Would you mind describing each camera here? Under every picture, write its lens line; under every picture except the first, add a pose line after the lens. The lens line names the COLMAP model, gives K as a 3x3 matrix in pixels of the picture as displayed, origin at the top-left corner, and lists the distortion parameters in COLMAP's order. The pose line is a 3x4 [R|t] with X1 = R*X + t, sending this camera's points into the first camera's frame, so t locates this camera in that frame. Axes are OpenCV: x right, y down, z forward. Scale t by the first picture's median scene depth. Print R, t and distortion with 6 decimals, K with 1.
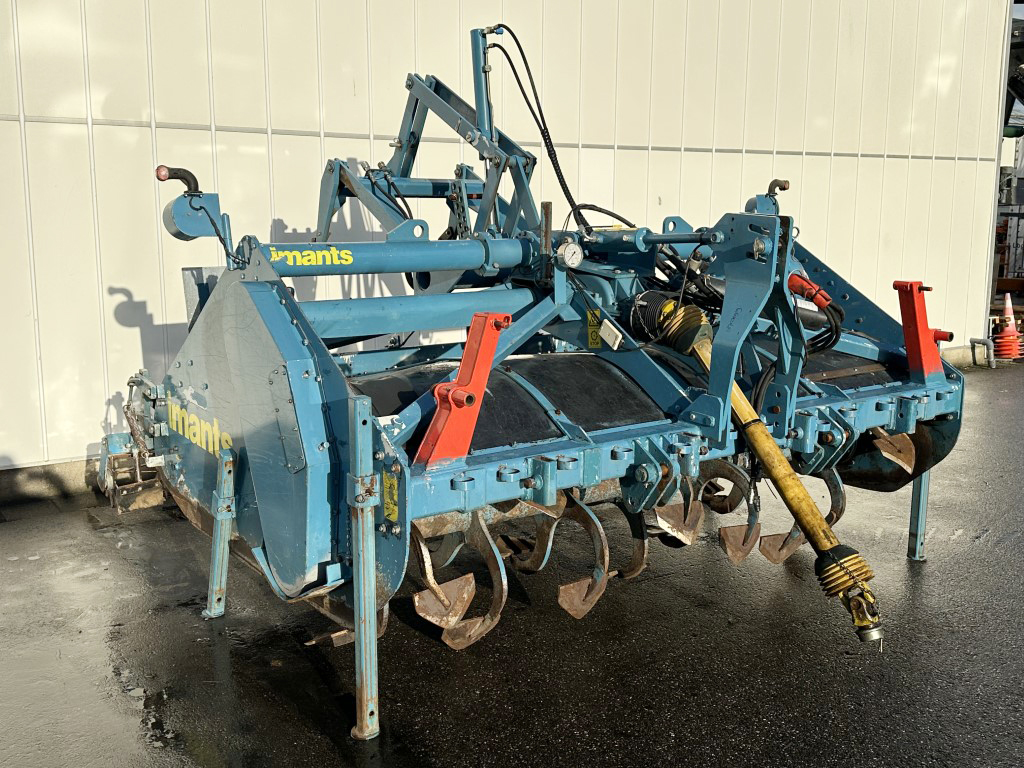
lens RADIAL K [[1061.0, 0, 512.0], [0, 1061.0, 384.0], [0, 0, 1]] dist [0.193086, -0.403349]
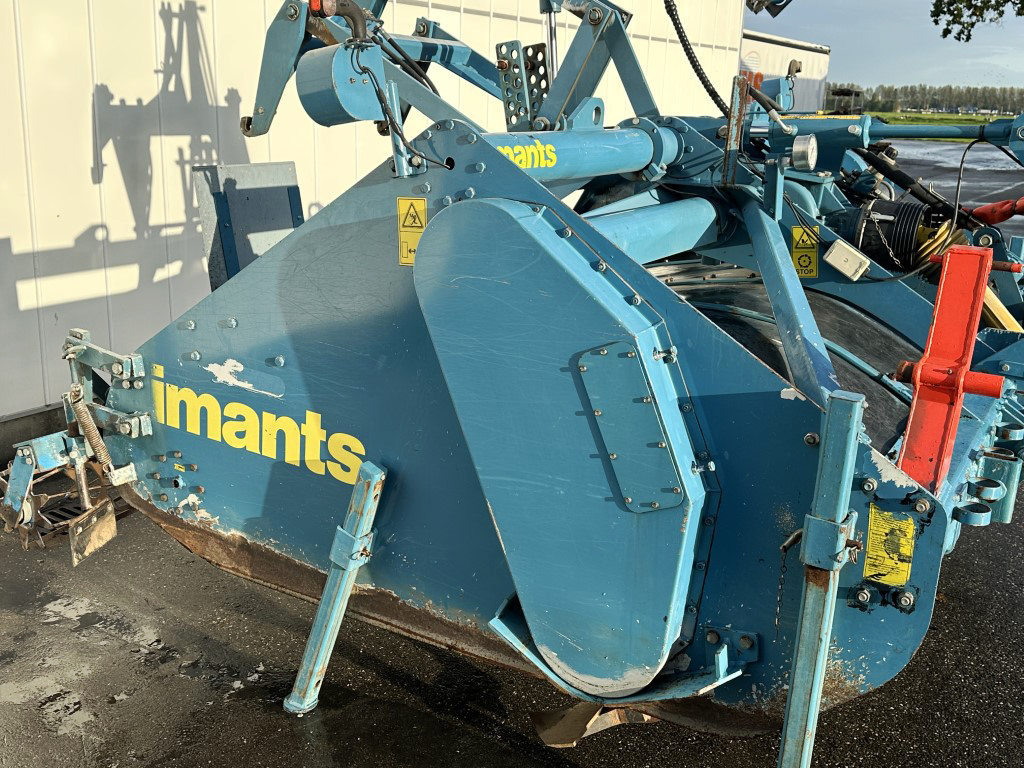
lens RADIAL K [[1061.0, 0, 512.0], [0, 1061.0, 384.0], [0, 0, 1]] dist [0.193086, -0.403349]
pose [[0.915673, -0.074371, 0.394984, -0.415316], [0.031792, 0.993055, 0.113278, -0.051878], [-0.400665, -0.091168, 0.911678, 0.378128]]
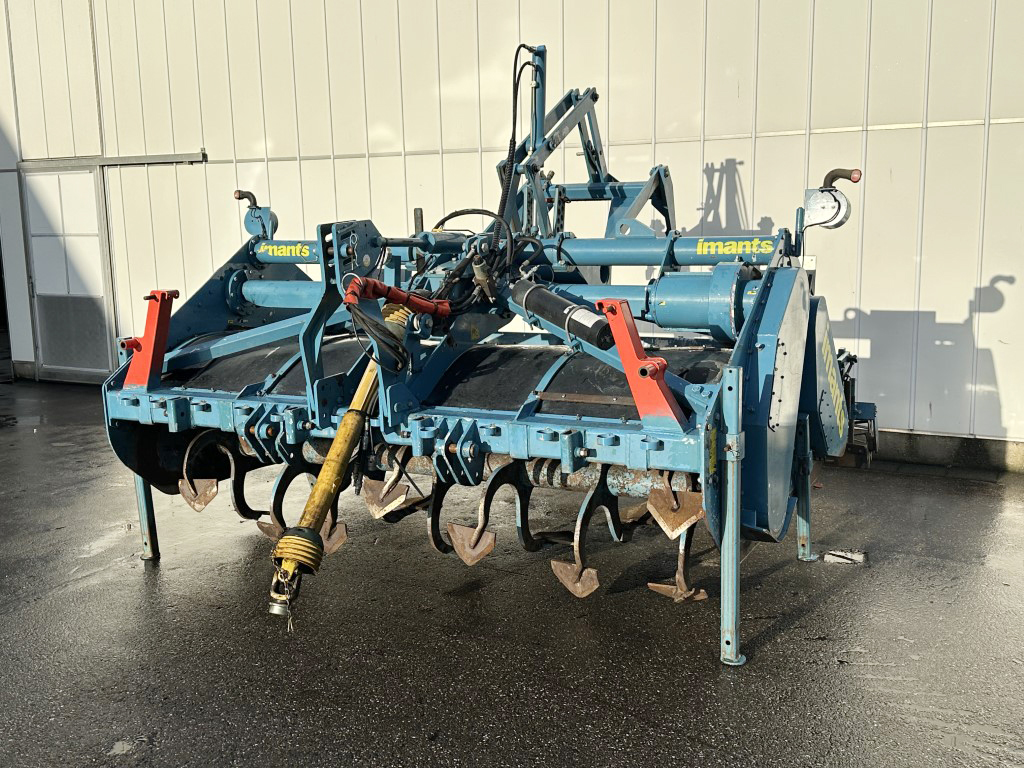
lens RADIAL K [[1063.1, 0, 509.4], [0, 1063.1, 390.4], [0, 0, 1]] dist [0.117958, -0.026617]
pose [[0.444071, 0.140134, -0.884965, 1.126887], [-0.127666, 0.987512, 0.092310, -0.095481], [0.886850, 0.071988, 0.456416, 0.577239]]
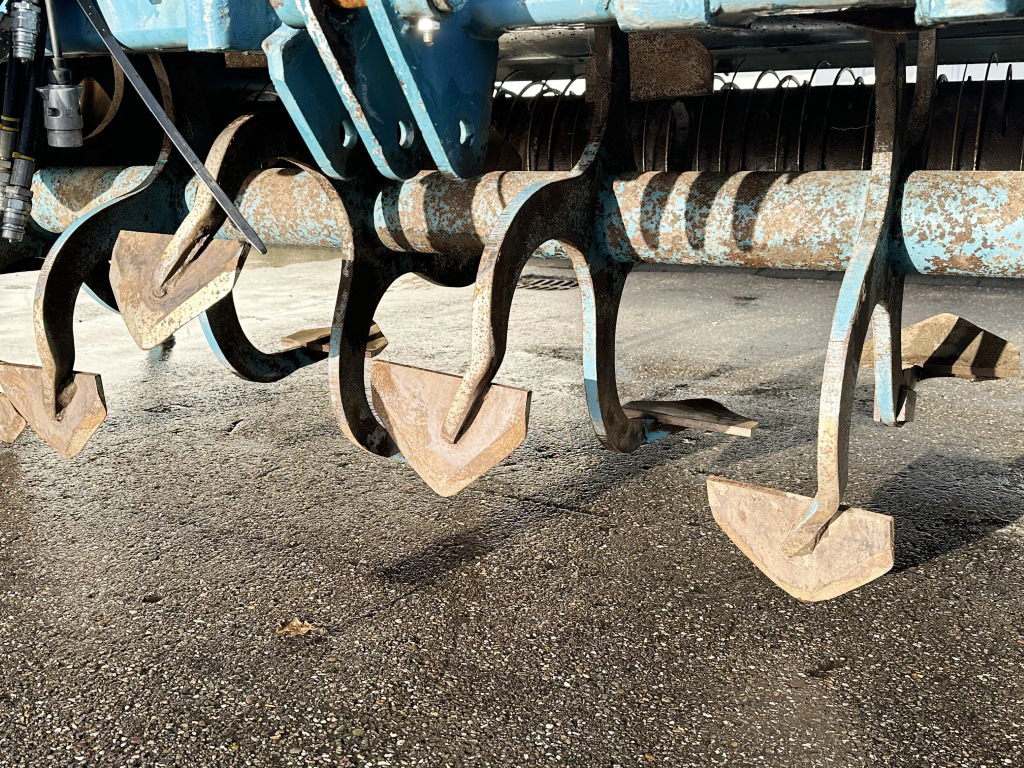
lens RADIAL K [[1061.0, 0, 512.0], [0, 1061.0, 384.0], [0, 0, 1]] dist [0.193086, -0.403349]
pose [[0.448835, 0.216991, -0.866869, 0.500111], [-0.128258, 0.975669, 0.177817, 0.079435], [0.884362, 0.031372, 0.465746, 0.893941]]
